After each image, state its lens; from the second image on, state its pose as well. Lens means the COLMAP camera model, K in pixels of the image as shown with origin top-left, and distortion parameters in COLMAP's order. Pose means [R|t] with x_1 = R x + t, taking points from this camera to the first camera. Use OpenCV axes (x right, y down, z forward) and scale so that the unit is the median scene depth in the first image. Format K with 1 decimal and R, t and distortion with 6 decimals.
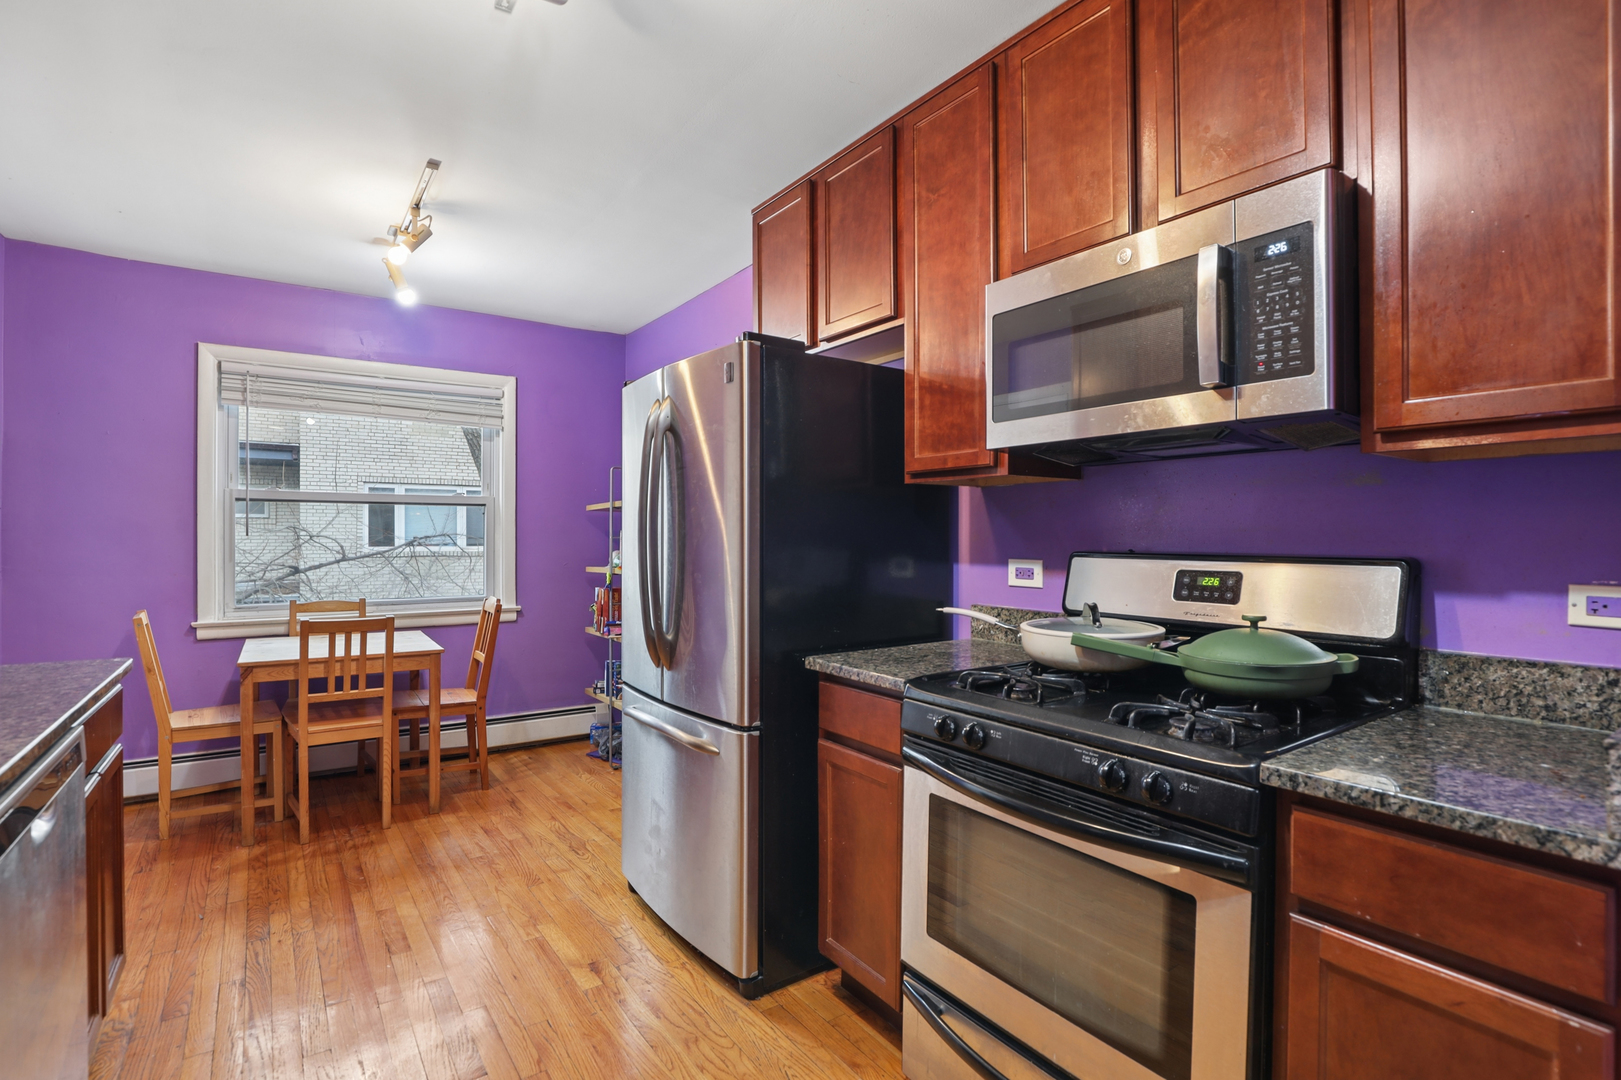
lens RADIAL K [[787.2, 0, 801.2], [0, 787.2, 535.6], [0, 0, 1]] dist [-0.029736, 0.007082]
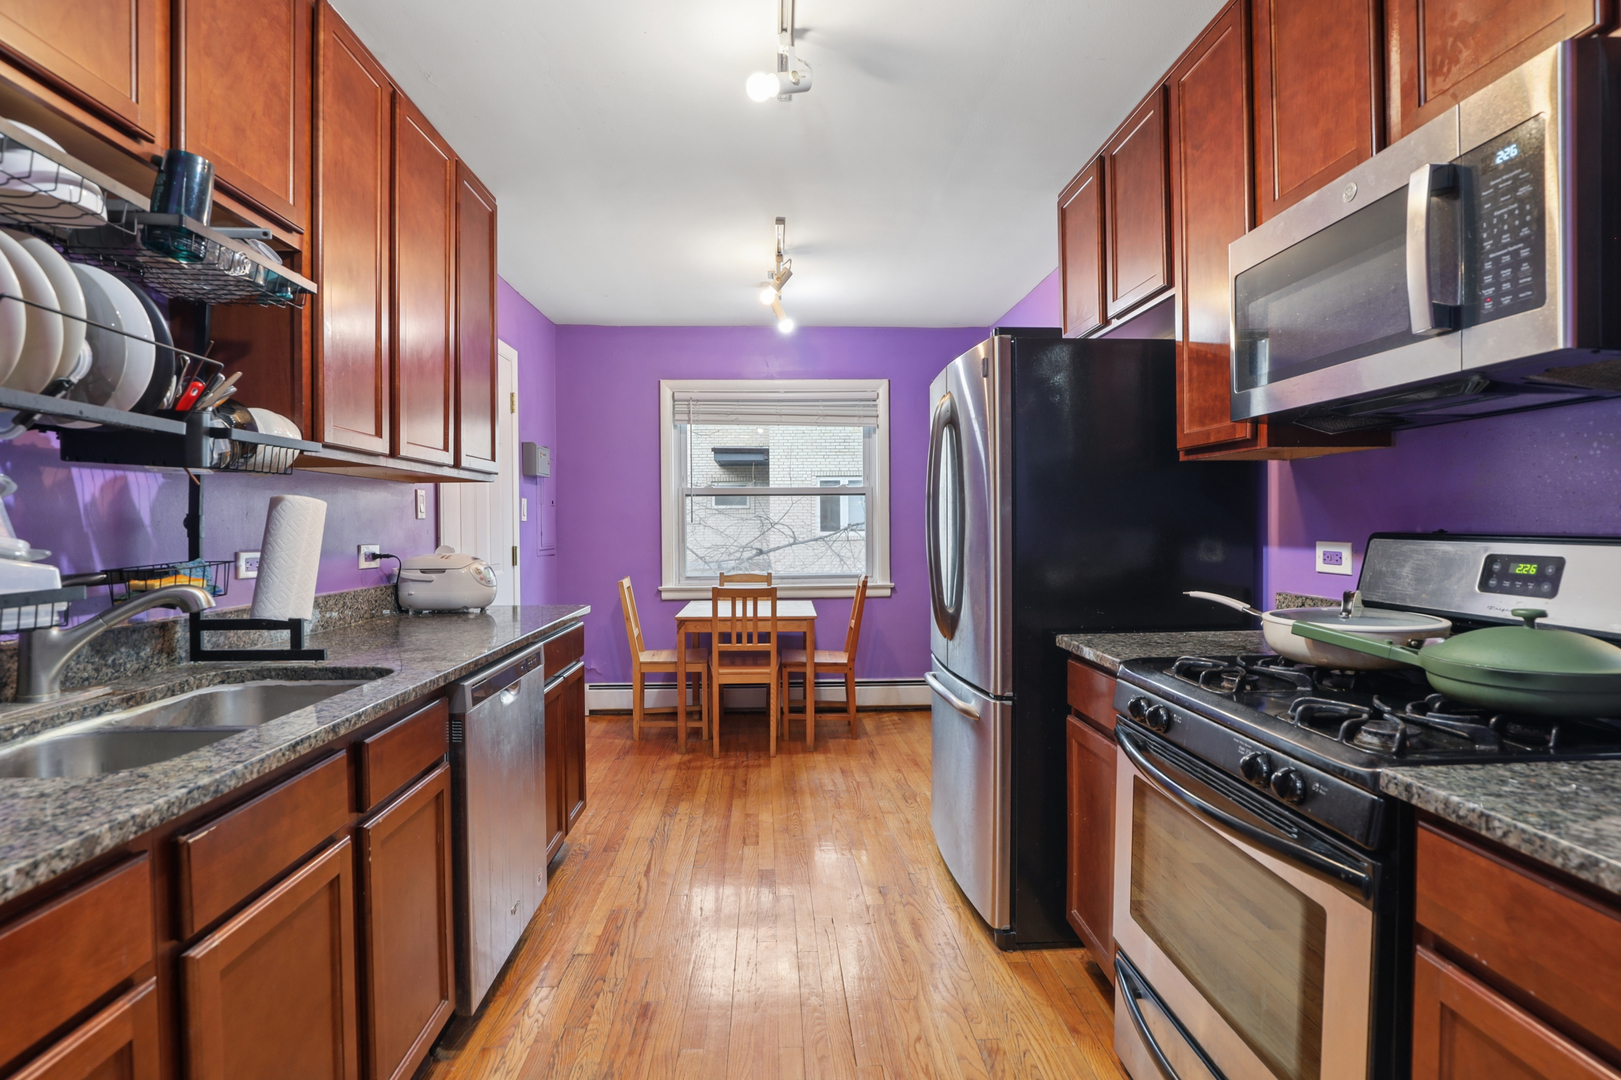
lens RADIAL K [[787.2, 0, 782.6], [0, 787.2, 528.8], [0, 0, 1]] dist [-0.029736, 0.007082]
pose [[0.834684, -0.004089, -0.550714, 0.214580], [0.009542, 0.999930, 0.007037, 0.003548], [0.550646, -0.011128, 0.834664, -0.043442]]
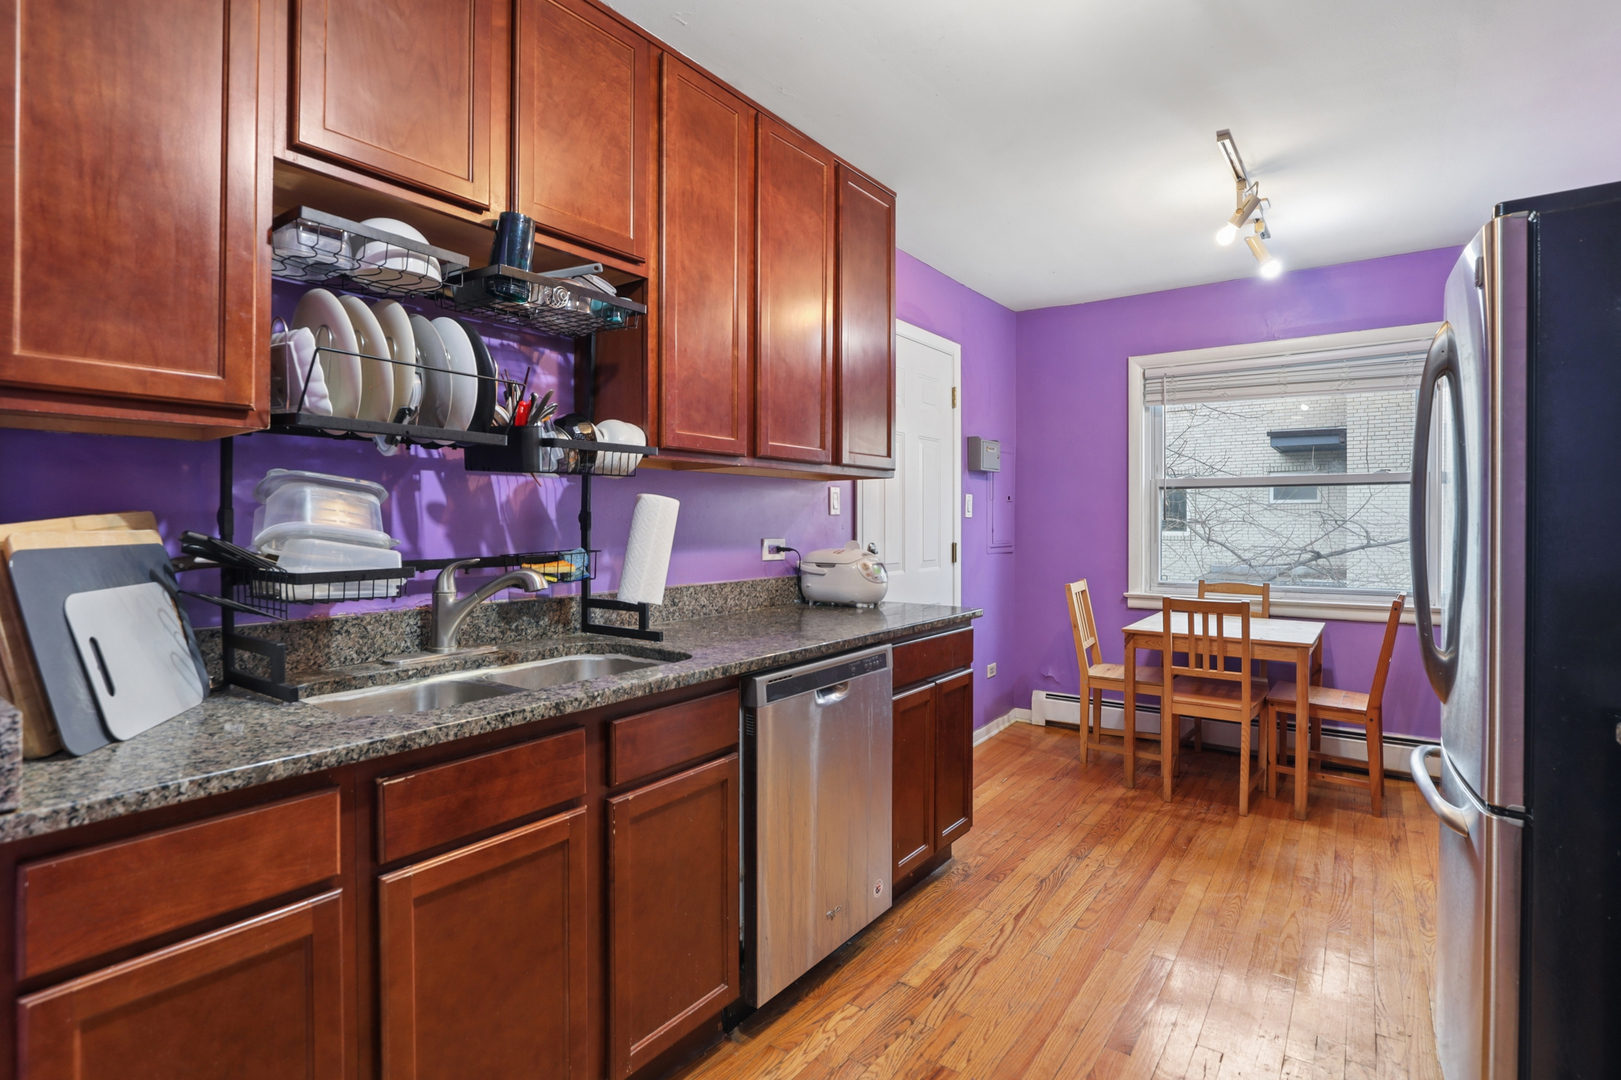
lens RADIAL K [[787.2, 0, 802.3], [0, 787.2, 524.8], [0, 0, 1]] dist [-0.029736, 0.007082]
pose [[0.322118, 0.002066, -0.946697, 0.274481], [0.002711, 0.999992, 0.003105, 0.003337], [0.946696, -0.003566, 0.322110, 0.191296]]
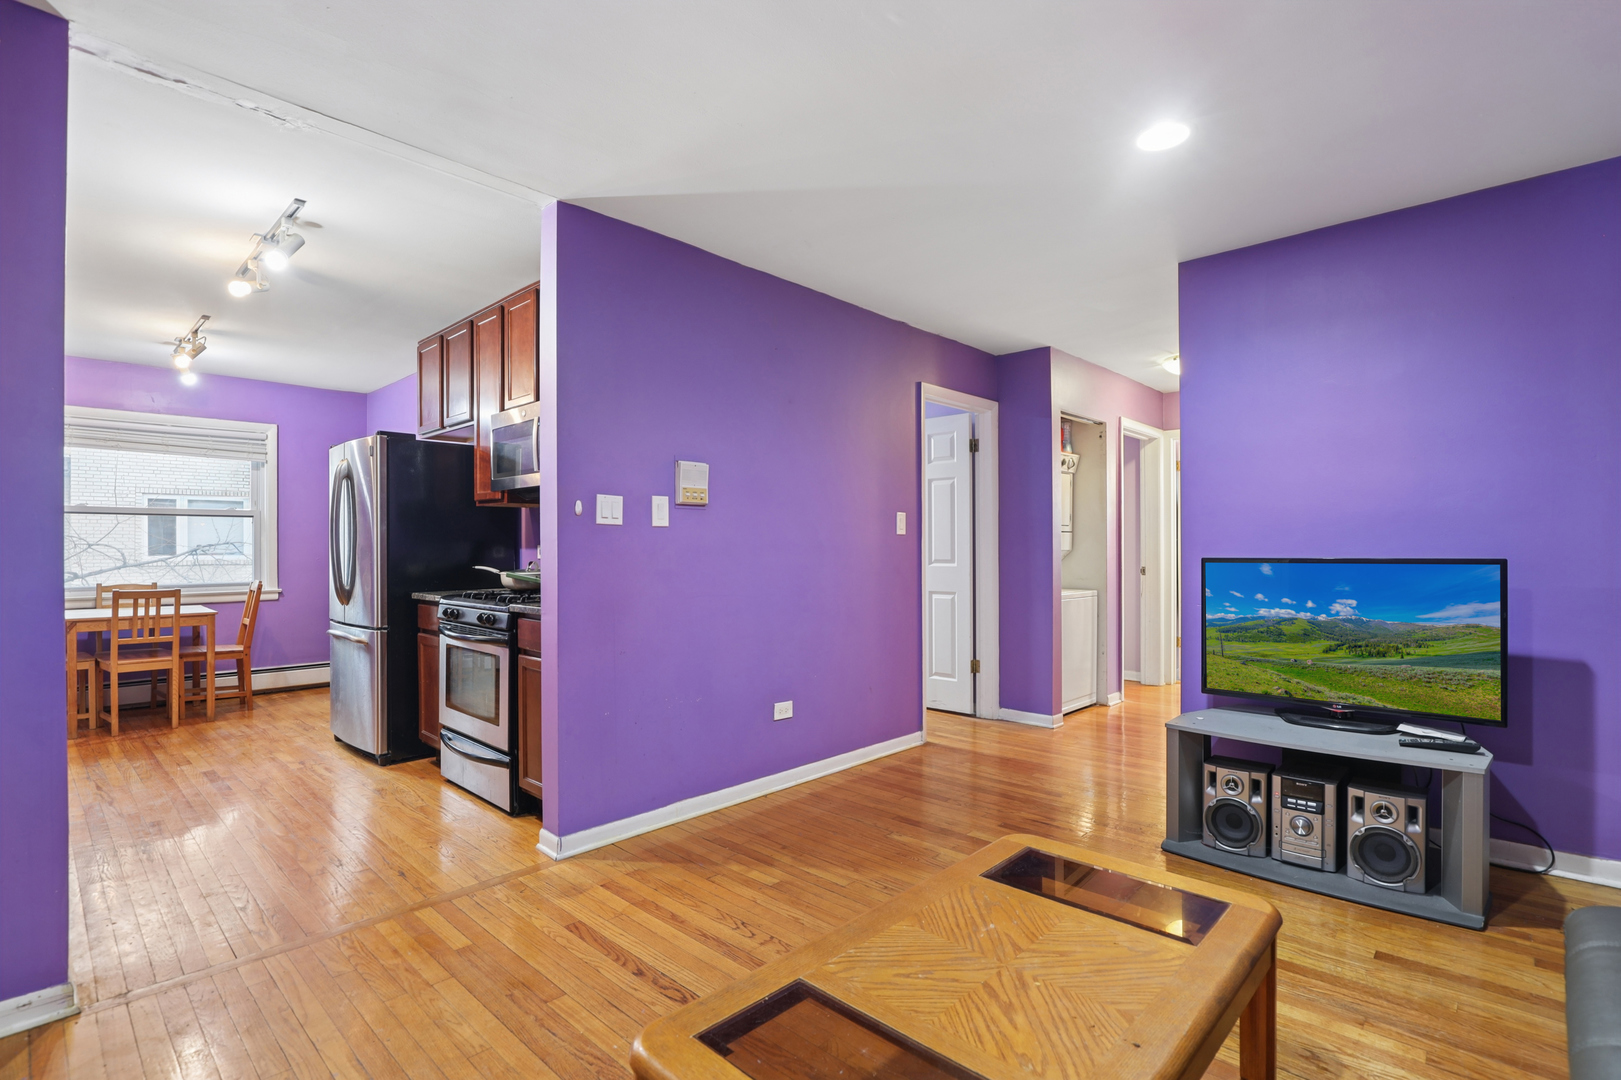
lens RADIAL K [[787.2, 0, 804.5], [0, 787.2, 549.7], [0, 0, 1]] dist [-0.029736, 0.007082]
pose [[0.979388, -0.004818, 0.201932, 0.458478], [0.004539, 0.999988, 0.001846, 0.035316], [-0.201939, -0.000891, 0.979398, -0.907049]]
